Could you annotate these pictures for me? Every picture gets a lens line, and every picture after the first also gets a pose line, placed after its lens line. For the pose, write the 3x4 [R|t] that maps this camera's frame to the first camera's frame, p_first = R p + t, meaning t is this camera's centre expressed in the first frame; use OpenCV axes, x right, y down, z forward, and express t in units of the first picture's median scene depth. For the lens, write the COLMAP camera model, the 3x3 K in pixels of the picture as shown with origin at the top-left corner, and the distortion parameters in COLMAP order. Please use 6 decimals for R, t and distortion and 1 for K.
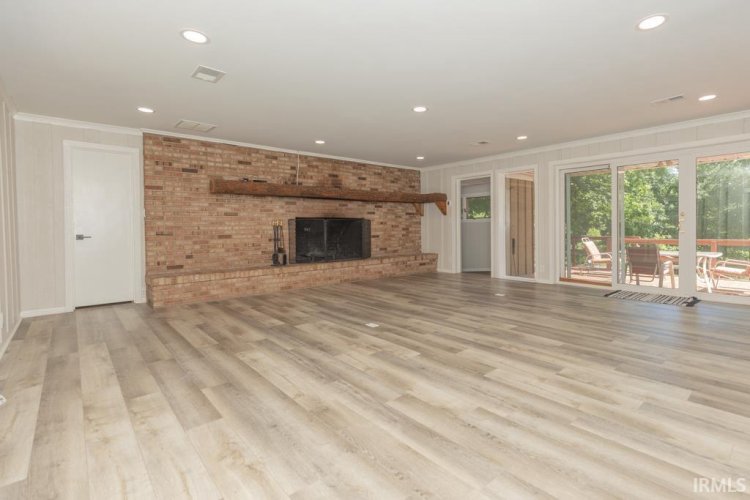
lens RADIAL K [[358.9, 0, 400.2], [0, 358.9, 231.8], [0, 0, 1]] dist [0.001859, 0.000186]
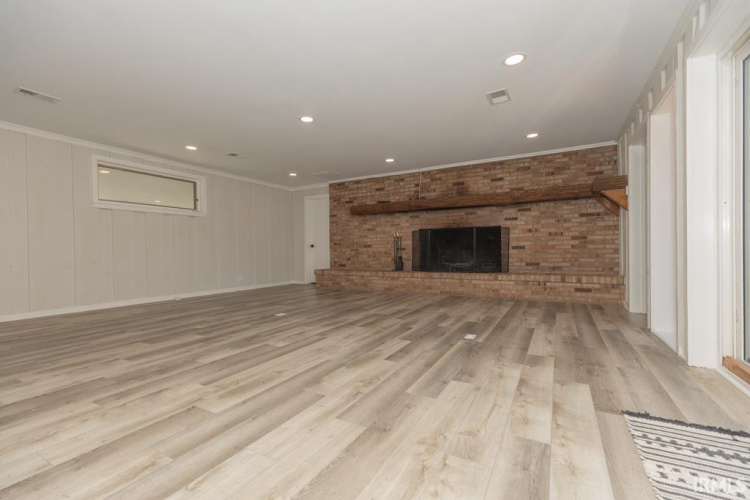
lens RADIAL K [[335.3, 0, 375.7], [0, 335.3, 249.7], [0, 0, 1]] dist [0.008136, 0.000488]
pose [[0.314773, 0.006266, -0.949146, 0.651457], [-0.002965, 0.999980, 0.005618, 0.017304], [0.949162, 0.001046, 0.314786, 0.550814]]
